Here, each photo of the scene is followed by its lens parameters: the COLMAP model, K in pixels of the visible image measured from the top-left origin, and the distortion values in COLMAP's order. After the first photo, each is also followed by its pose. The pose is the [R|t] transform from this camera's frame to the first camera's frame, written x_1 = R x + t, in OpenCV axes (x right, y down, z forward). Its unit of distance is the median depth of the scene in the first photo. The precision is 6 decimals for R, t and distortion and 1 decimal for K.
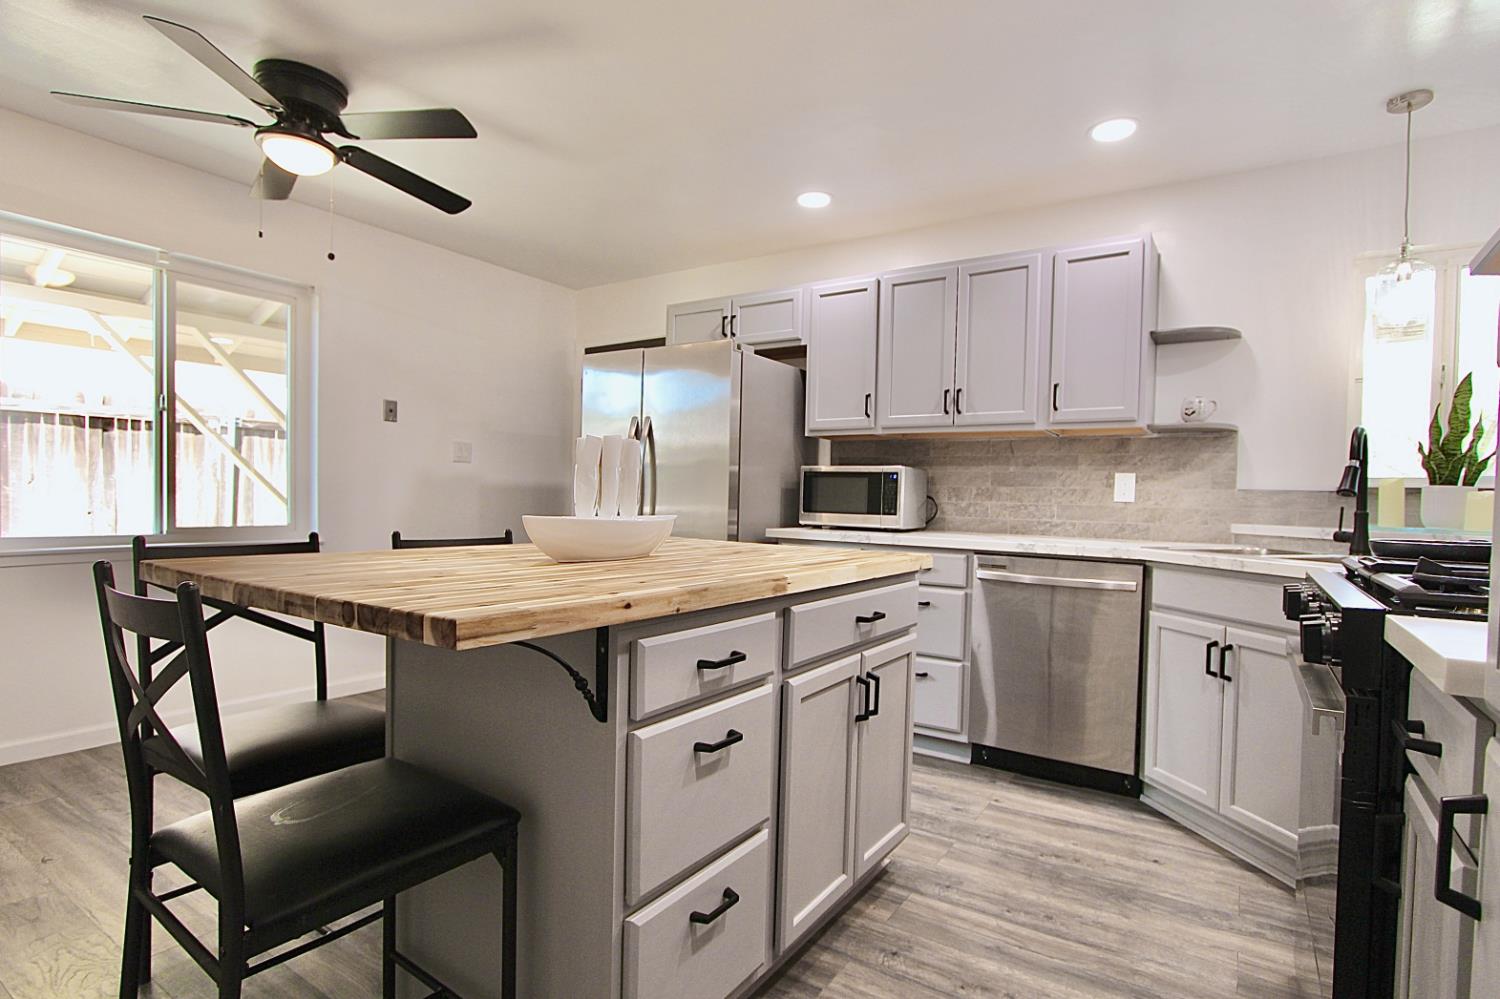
lens RADIAL K [[765.5, 0, 783.2], [0, 765.5, 515.4], [0, 0, 1]] dist [-0.002897, -0.000496]
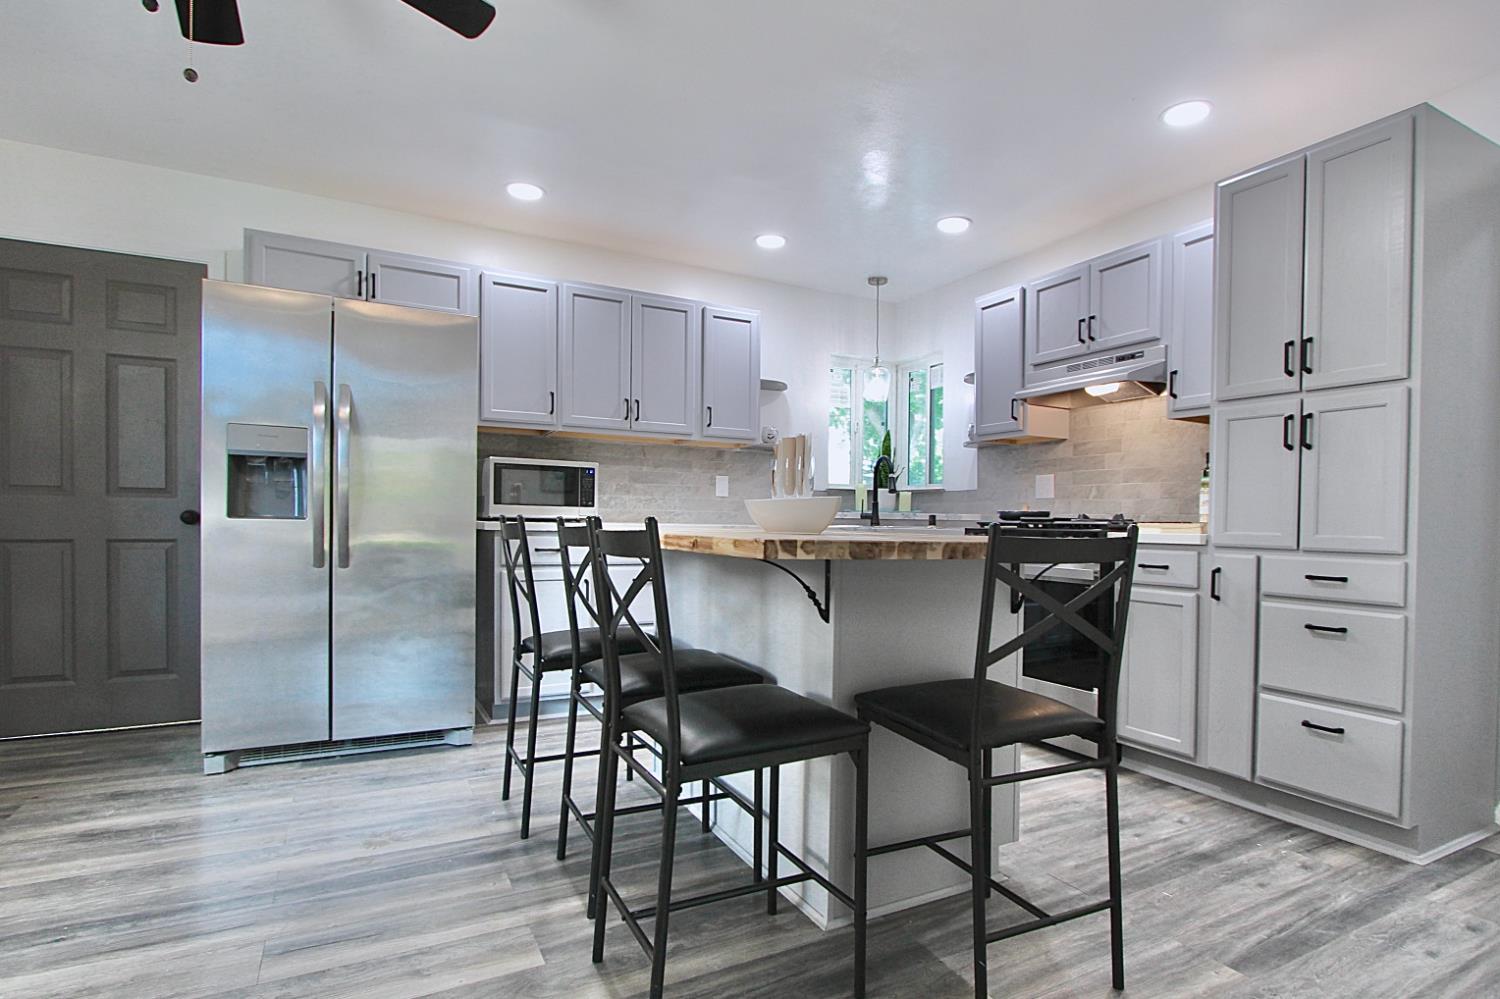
lens RADIAL K [[755.1, 0, 809.7], [0, 755.1, 526.4], [0, 0, 1]] dist [-0.004292, 0.000103]
pose [[0.470100, -0.023690, 0.882295, -0.676202], [0.014825, 0.999711, 0.018944, 0.012484], [-0.882489, 0.004174, 0.470315, 0.213448]]
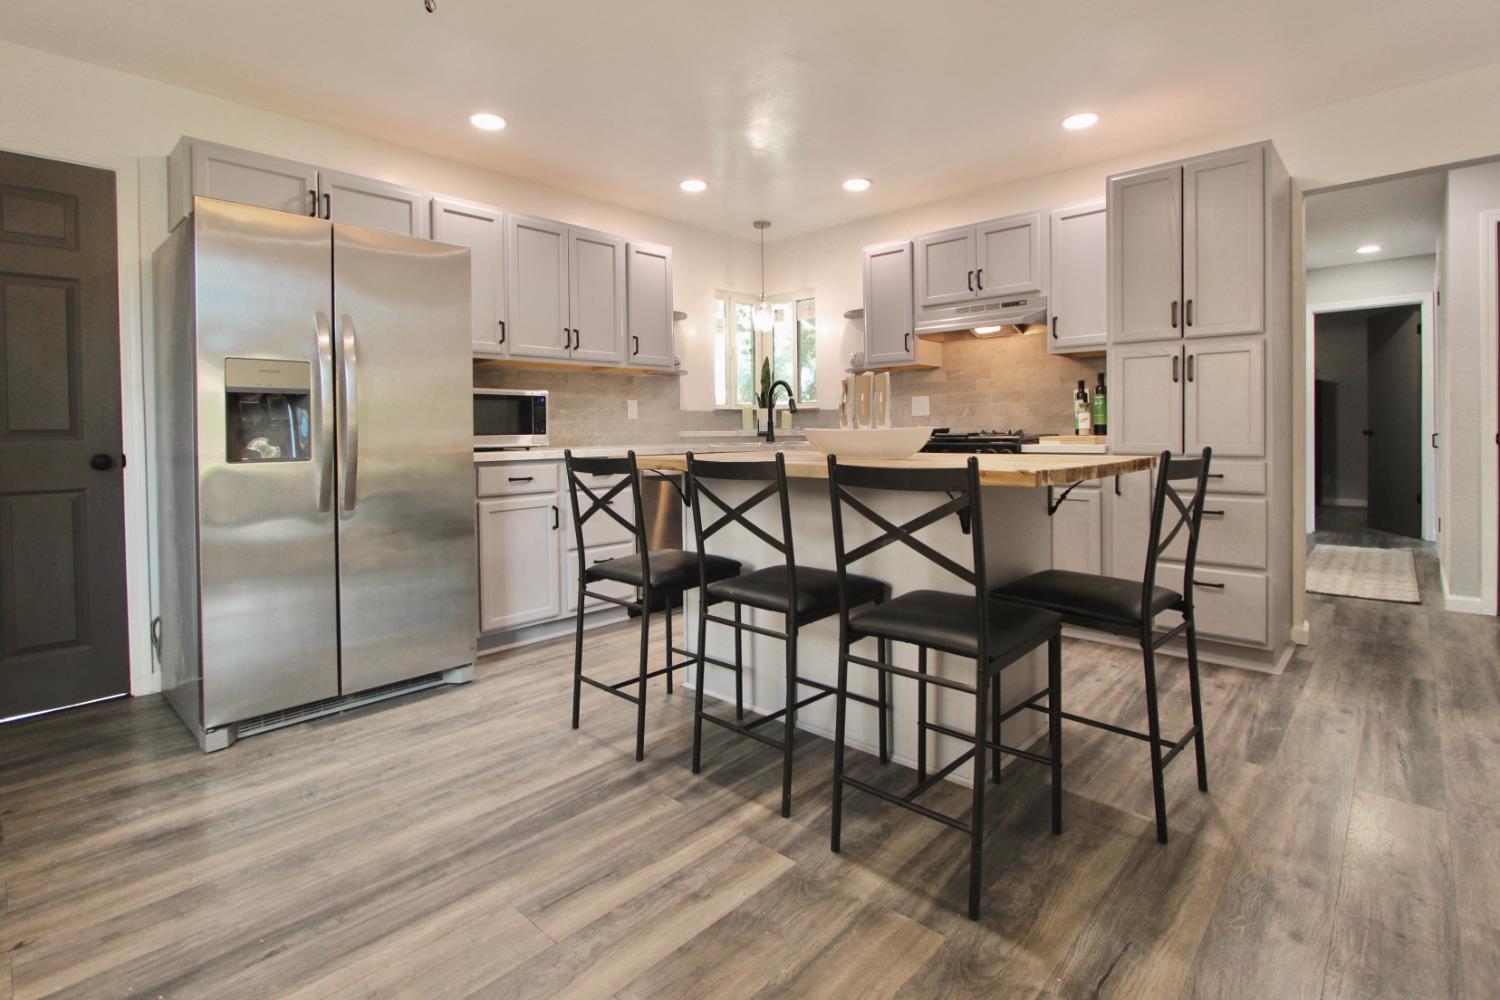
lens RADIAL K [[690.4, 0, 756.3], [0, 690.4, 431.8], [0, 0, 1]] dist [-0.000053, -0.000066]
pose [[0.192406, -0.030637, 0.980837, -0.804346], [0.037556, 0.999010, 0.023837, -0.016256], [-0.980596, 0.032250, 0.193367, 0.500866]]
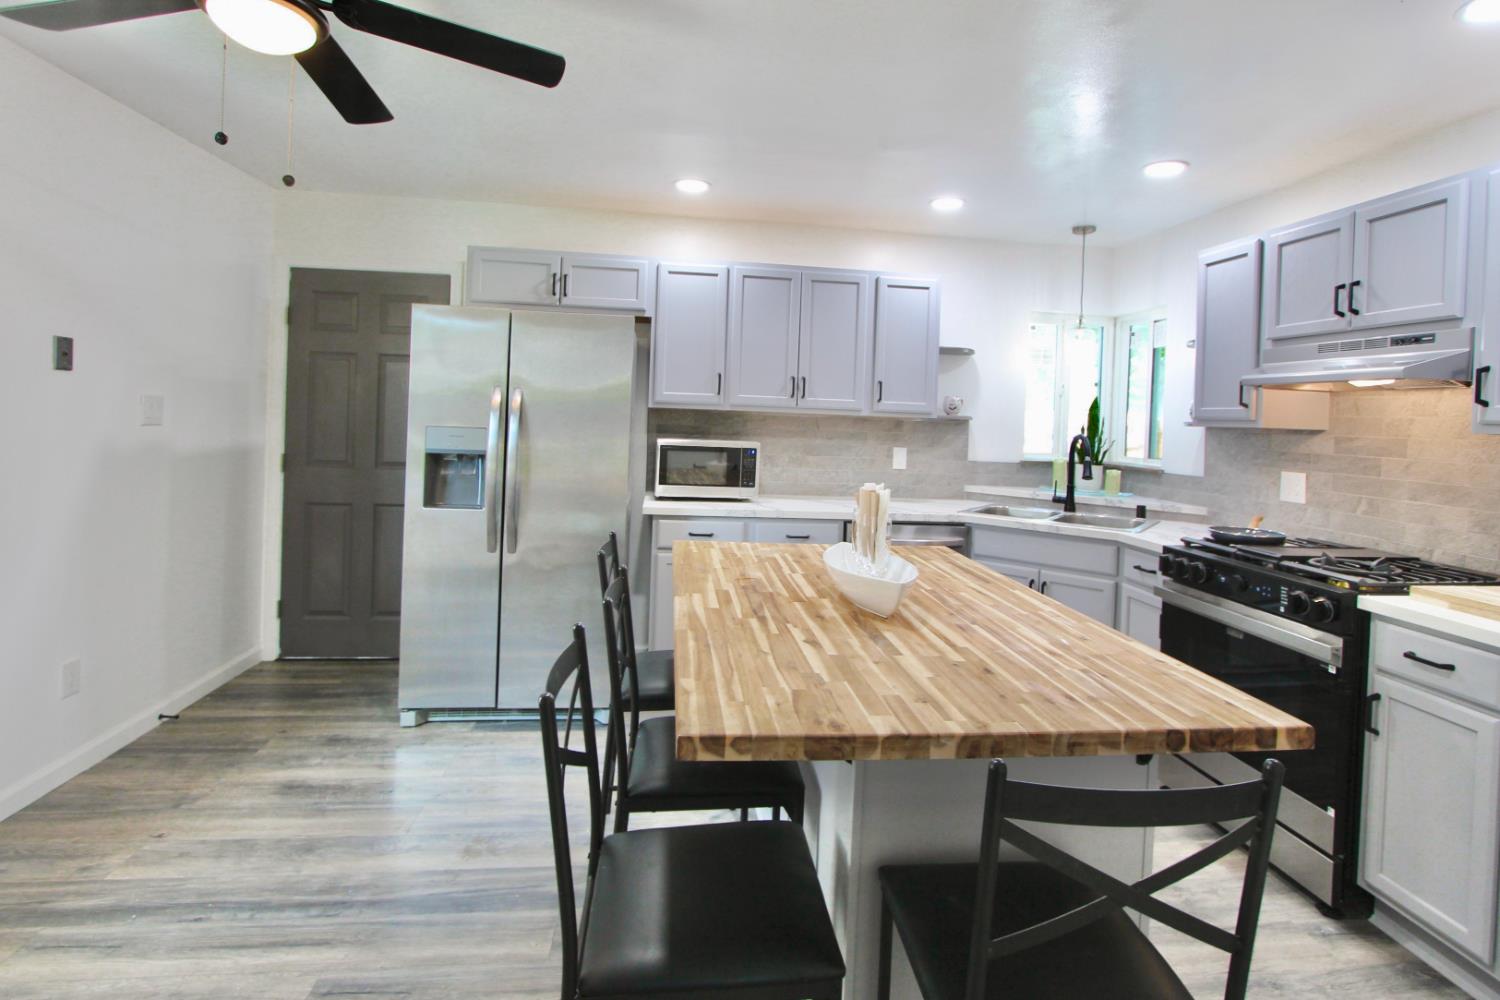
lens RADIAL K [[724.9, 0, 786.4], [0, 724.9, 423.7], [0, 0, 1]] dist [-0.003950, -0.000646]
pose [[0.763526, 0.004289, 0.645763, -0.502104], [-0.010365, 0.999931, 0.005614, -0.099455], [-0.645694, -0.010980, 0.763517, 0.168806]]
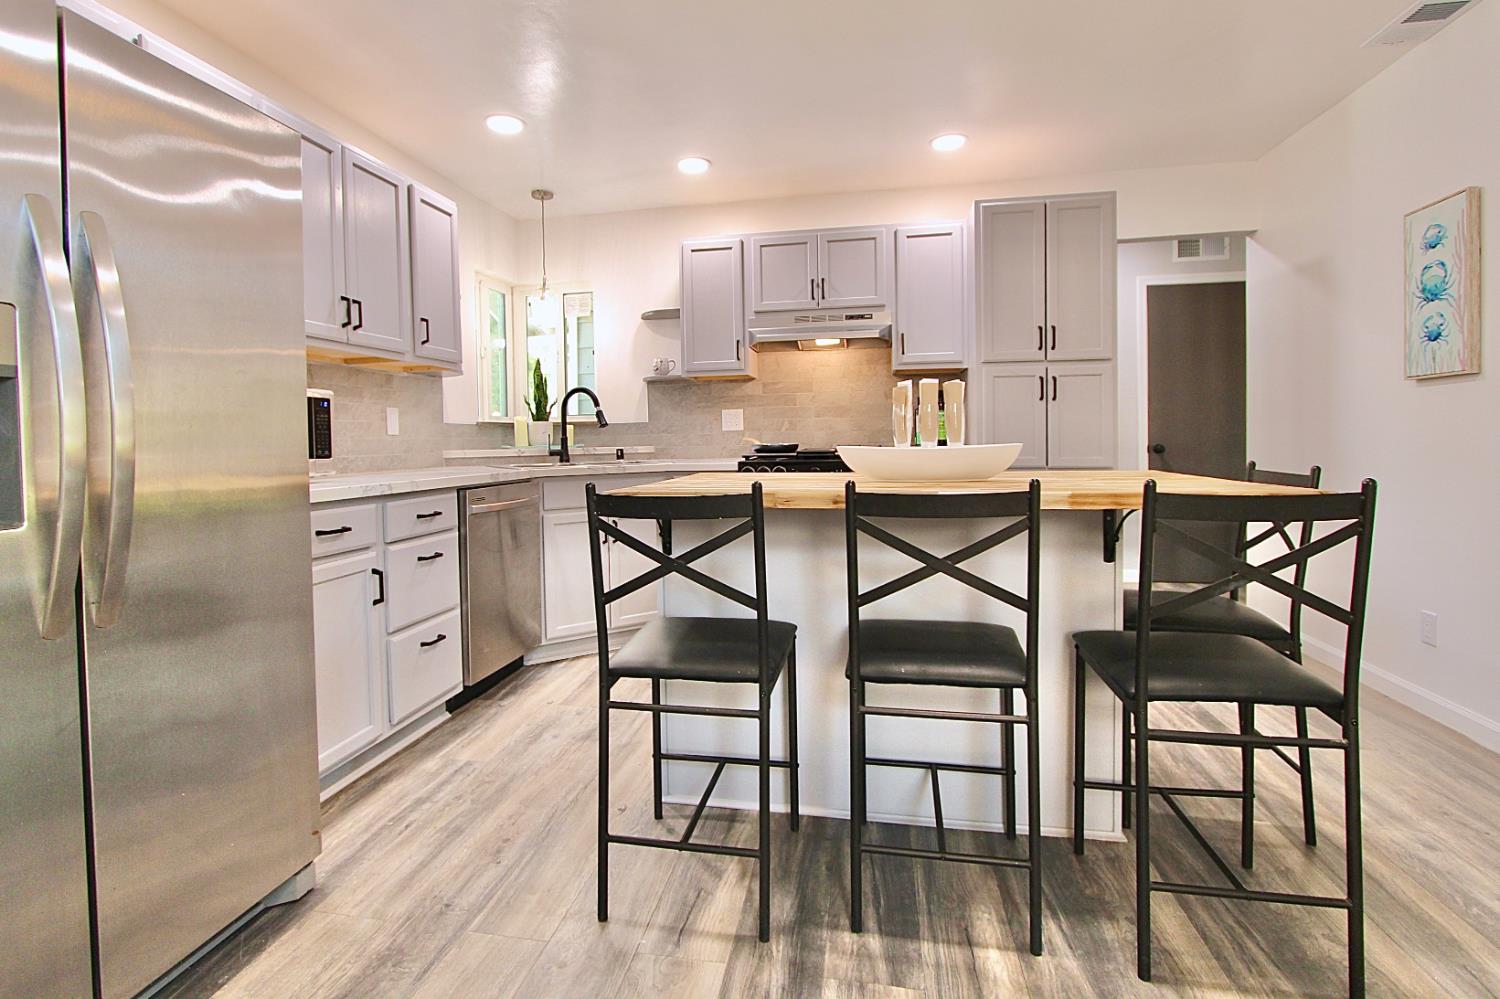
lens RADIAL K [[701.3, 0, 718.6], [0, 701.3, 451.8], [0, 0, 1]] dist [-0.004083, -0.000383]
pose [[-0.331431, -0.035714, 0.942803, -0.607801], [0.030240, 0.998368, 0.048450, -0.027132], [-0.942995, 0.044568, -0.329810, 0.881530]]
